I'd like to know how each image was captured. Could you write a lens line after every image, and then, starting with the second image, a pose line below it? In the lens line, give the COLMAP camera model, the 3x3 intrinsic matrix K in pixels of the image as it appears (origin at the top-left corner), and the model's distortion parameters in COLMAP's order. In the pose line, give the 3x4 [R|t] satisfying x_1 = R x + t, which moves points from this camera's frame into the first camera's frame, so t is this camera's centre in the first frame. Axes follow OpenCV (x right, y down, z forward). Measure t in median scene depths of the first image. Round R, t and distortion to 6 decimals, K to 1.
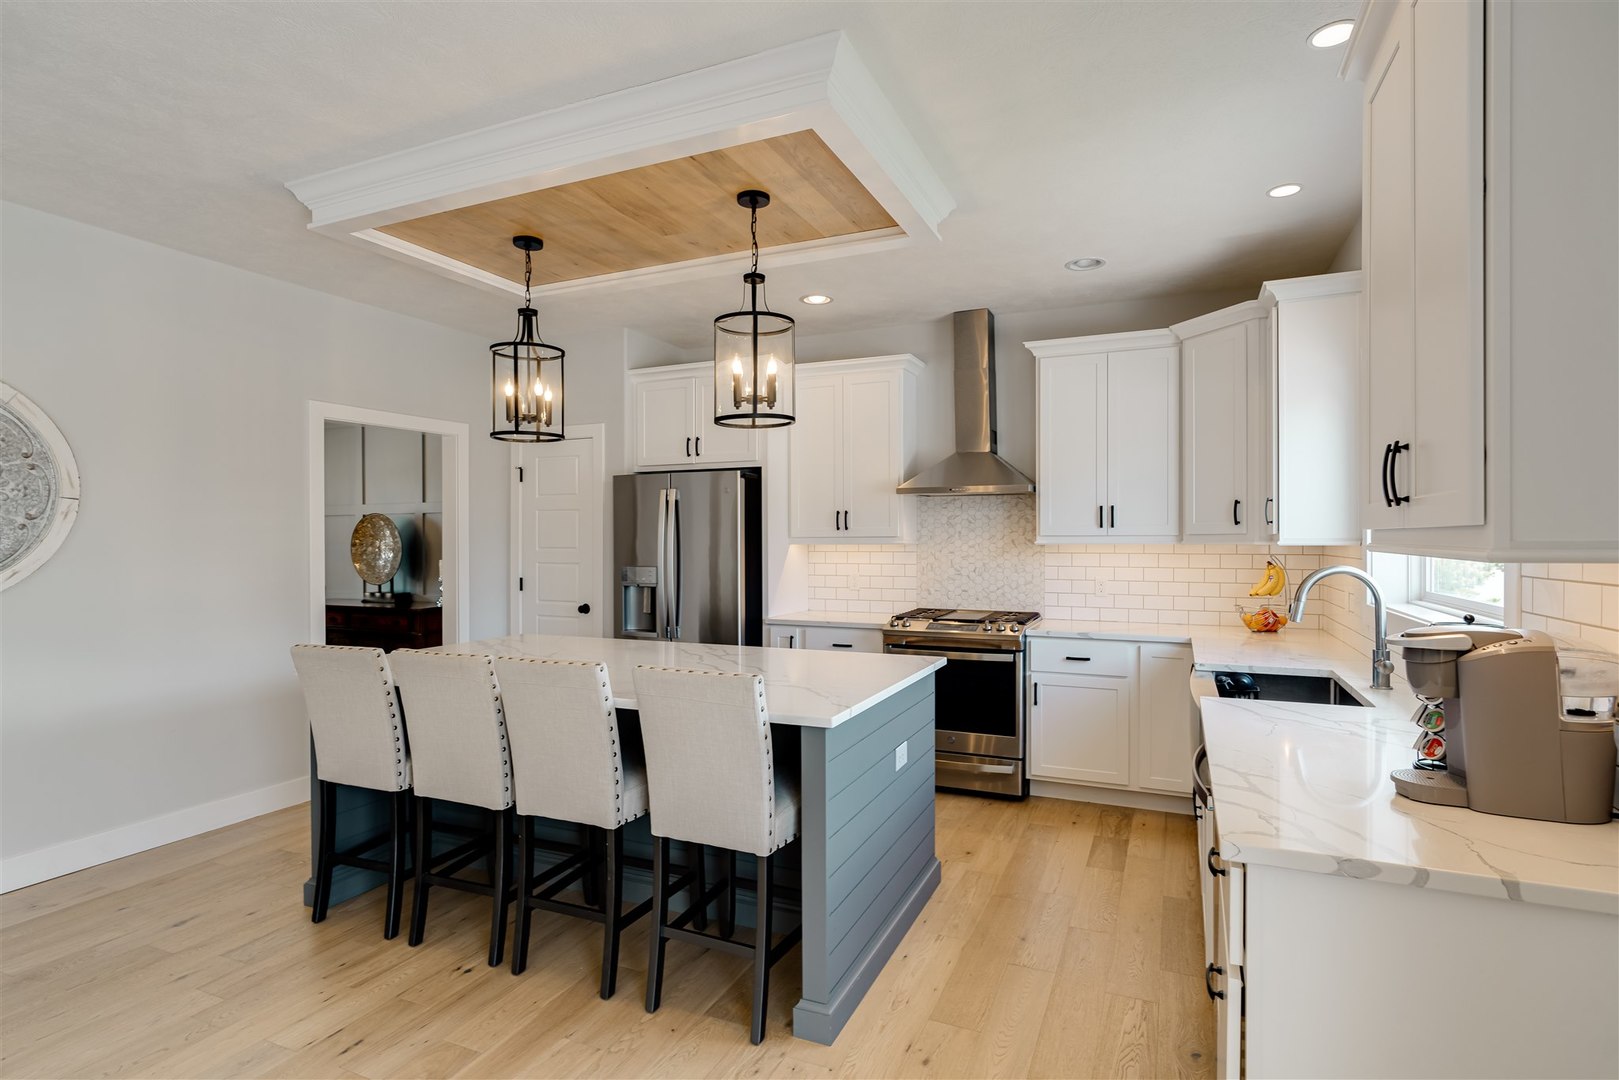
lens RADIAL K [[828.9, 0, 807.9], [0, 828.9, 535.8], [0, 0, 1]] dist [-0.003910, -0.000177]
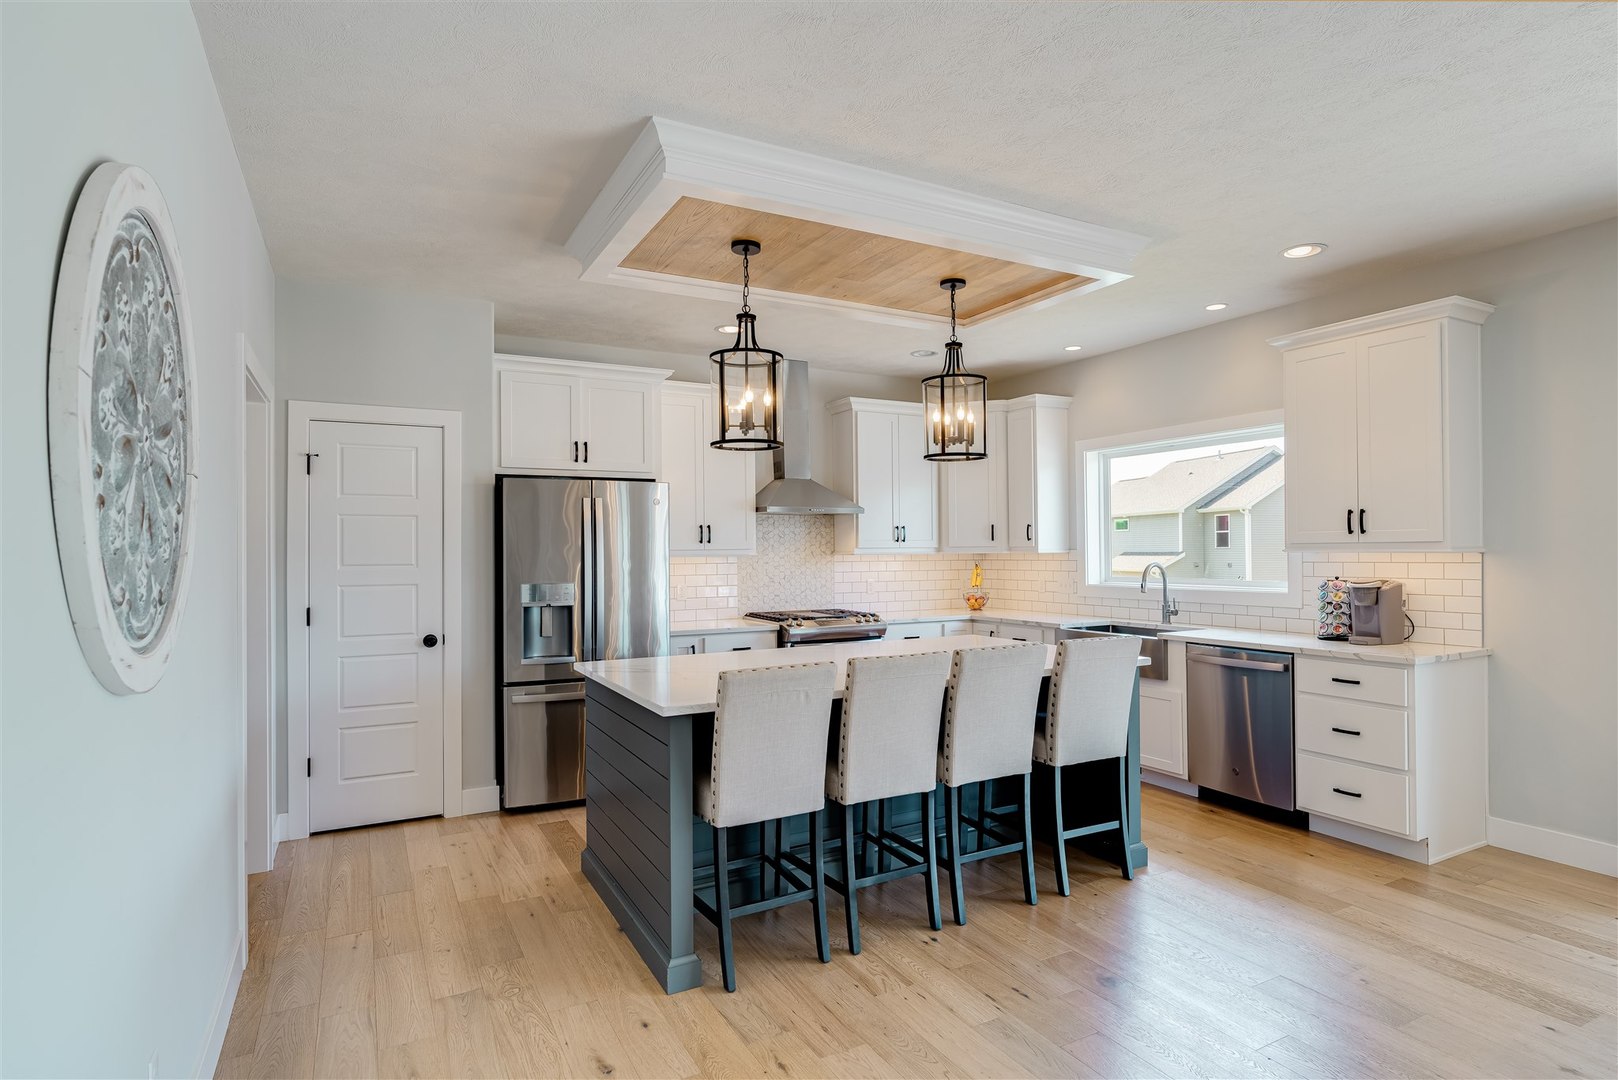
lens RADIAL K [[843.4, 0, 808.4], [0, 843.4, 545.2], [0, 0, 1]] dist [-0.007949, -0.000402]
pose [[0.613210, 0.003513, 0.789912, -0.777535], [0.004149, 0.999962, -0.007668, 0.004860], [-0.789909, 0.007980, 0.613172, 0.243430]]
